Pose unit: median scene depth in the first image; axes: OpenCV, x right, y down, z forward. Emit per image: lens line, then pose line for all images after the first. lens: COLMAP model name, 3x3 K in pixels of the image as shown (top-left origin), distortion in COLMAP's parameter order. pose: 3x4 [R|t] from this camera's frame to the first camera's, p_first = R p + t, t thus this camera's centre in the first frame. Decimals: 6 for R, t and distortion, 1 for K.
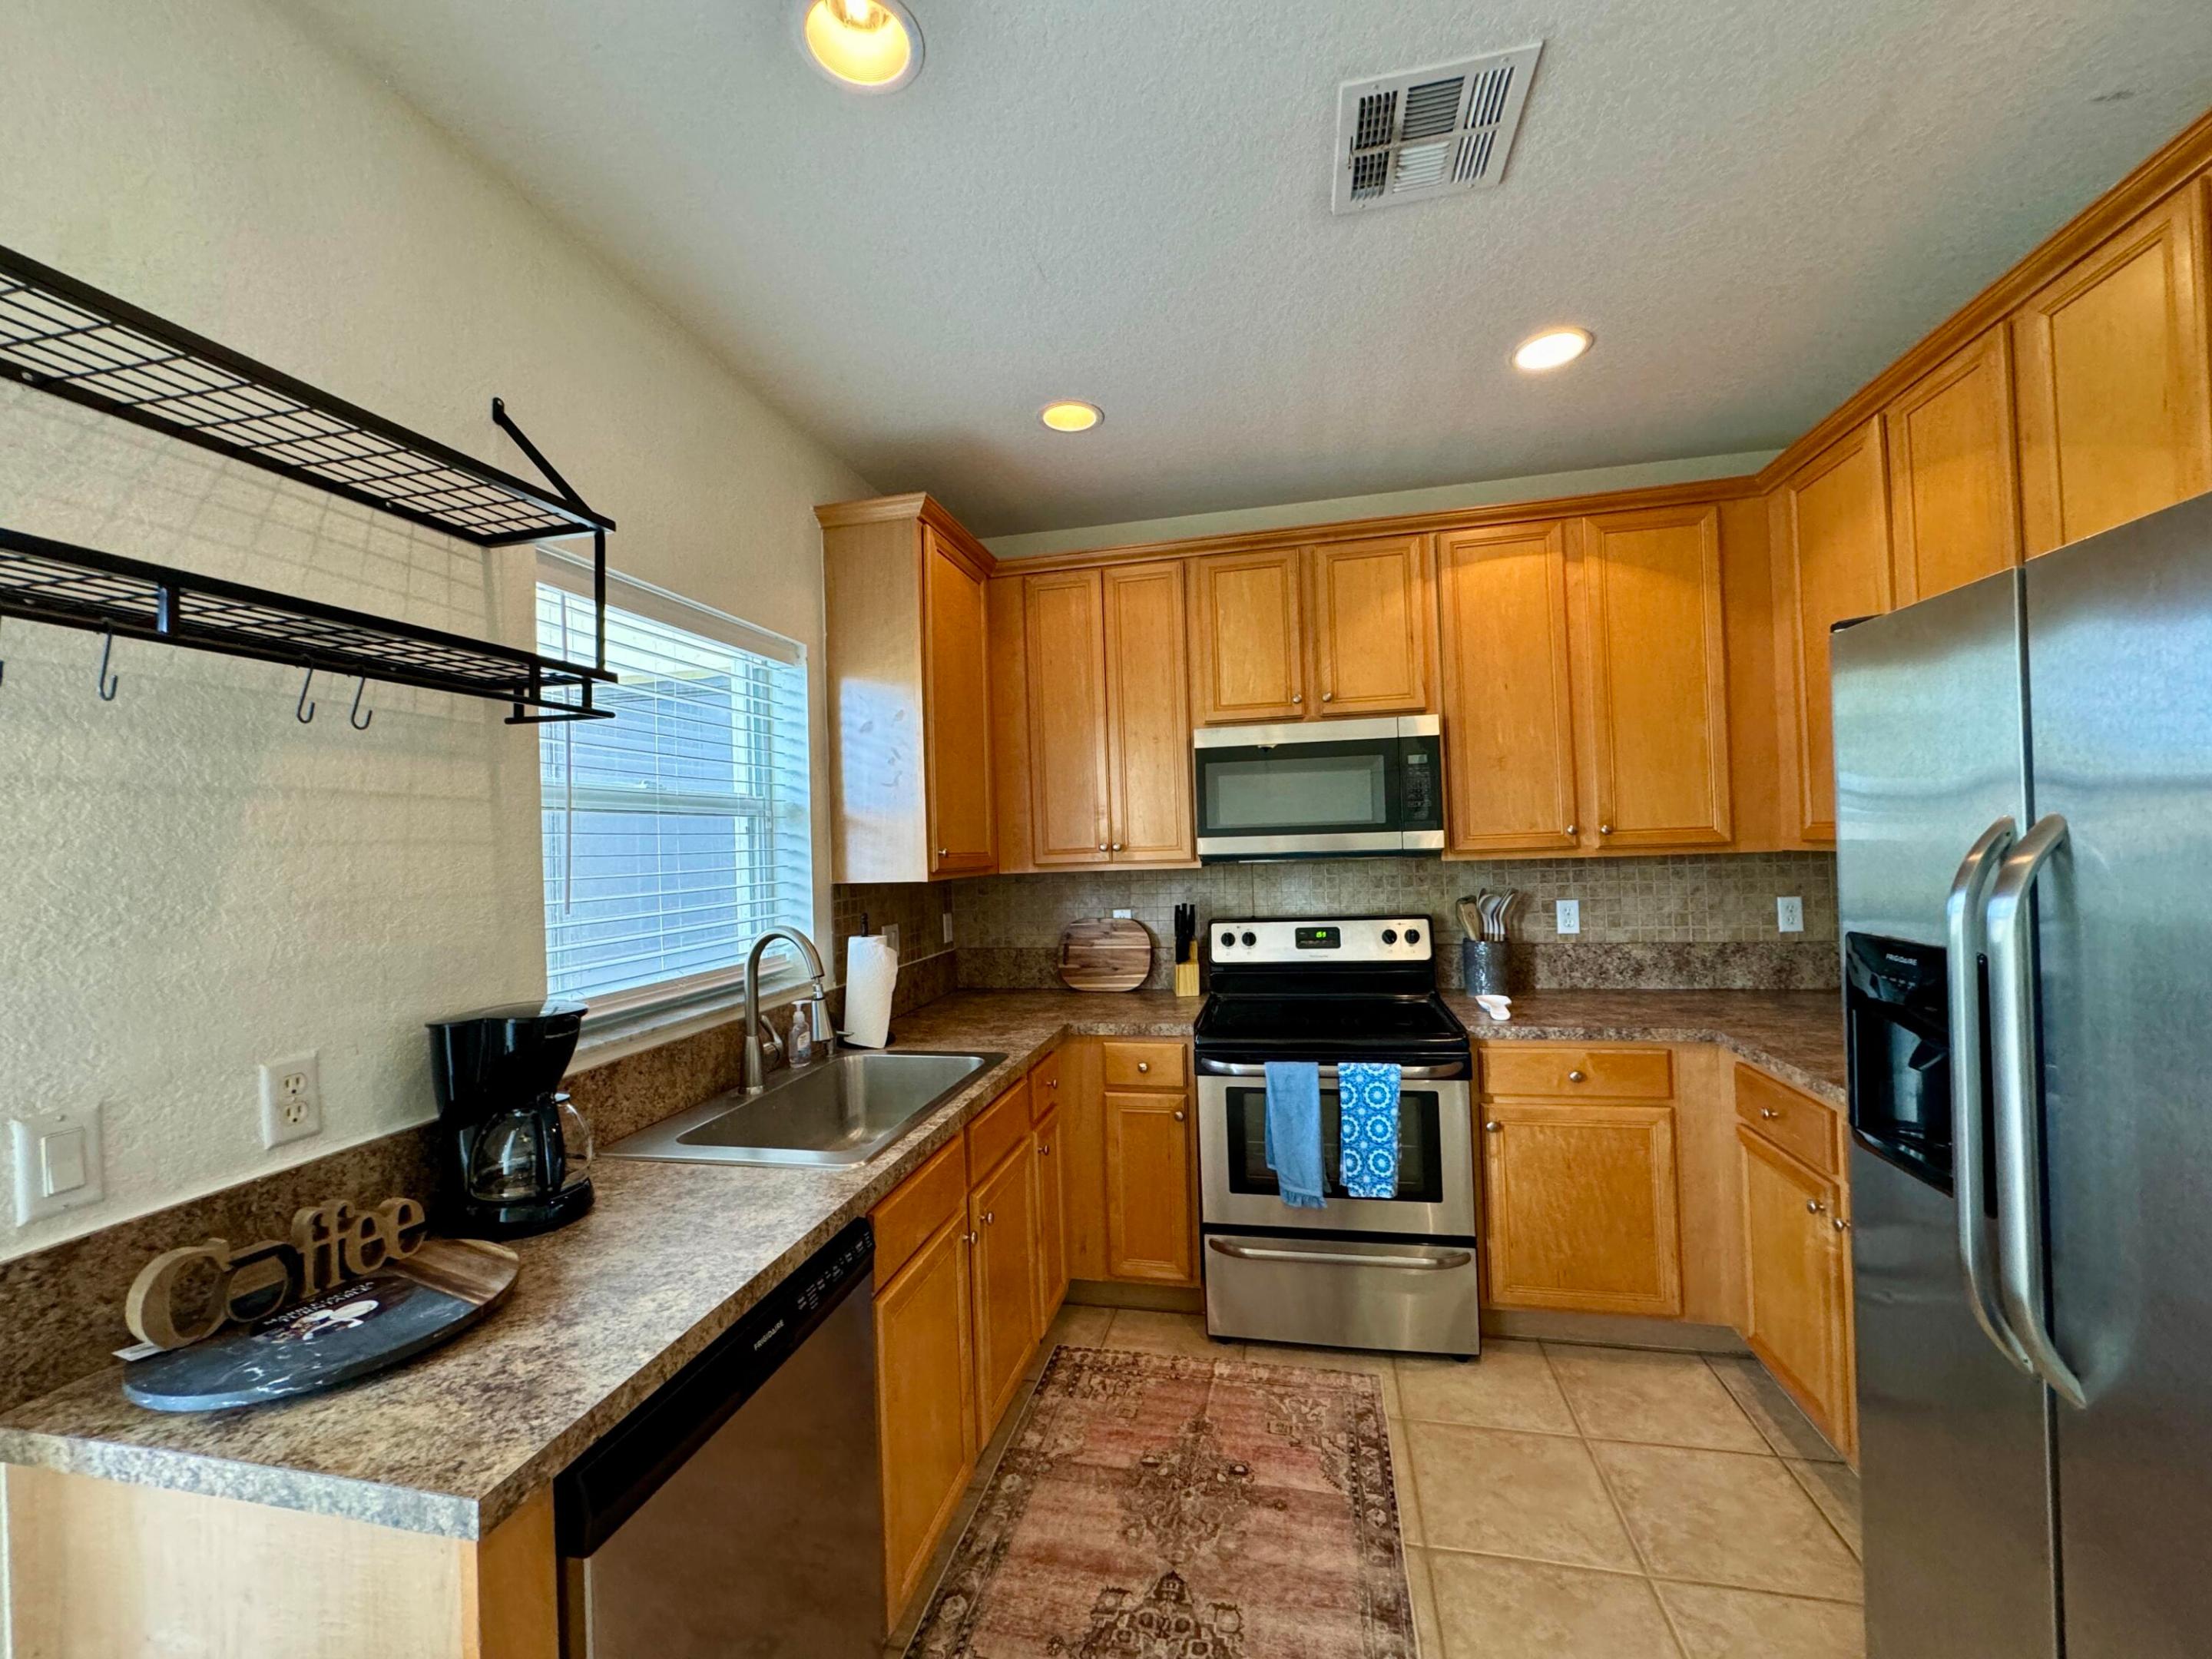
lens RADIAL K [[884.6, 0, 1114.2], [0, 884.6, 827.3], [0, 0, 1]] dist [-0.004388, 0.000407]
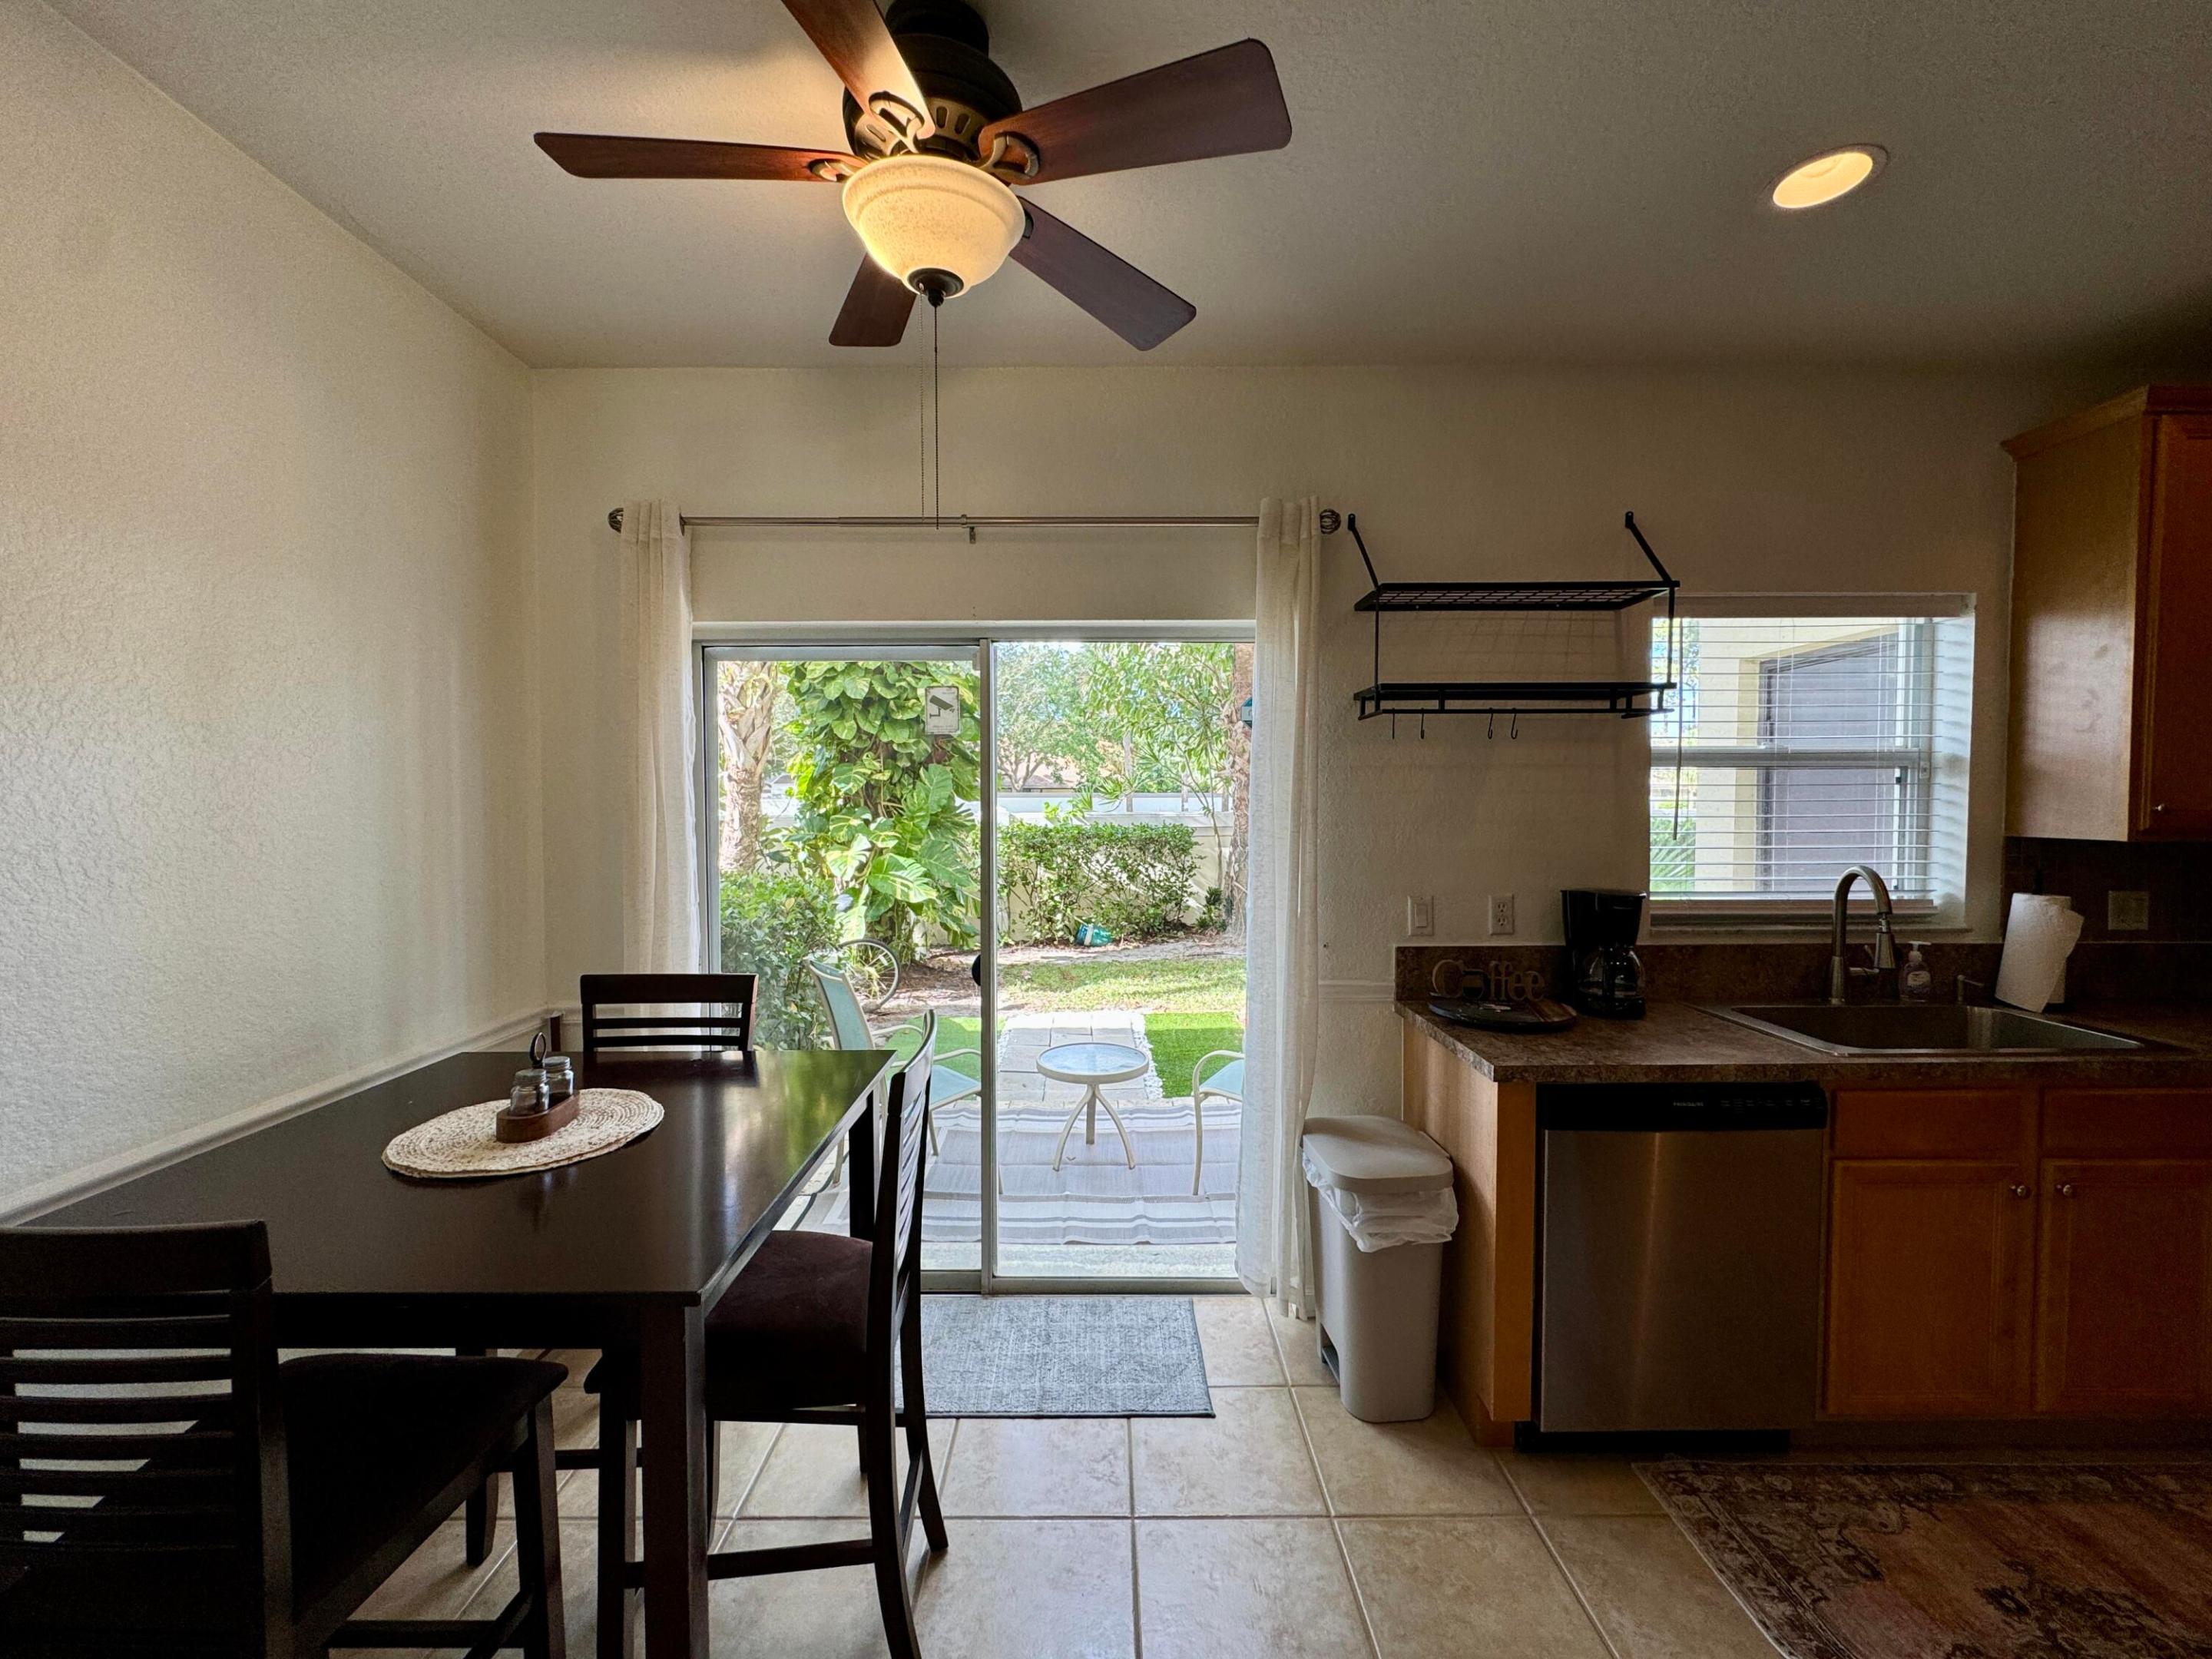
lens RADIAL K [[884.6, 0, 1108.3], [0, 884.6, 828.6], [0, 0, 1]] dist [-0.004388, 0.000407]
pose [[0.219701, 0.064069, -0.973461, 0.696537], [0.012243, 0.997582, 0.068419, -0.039034], [0.975490, -0.026950, 0.218386, -0.284303]]
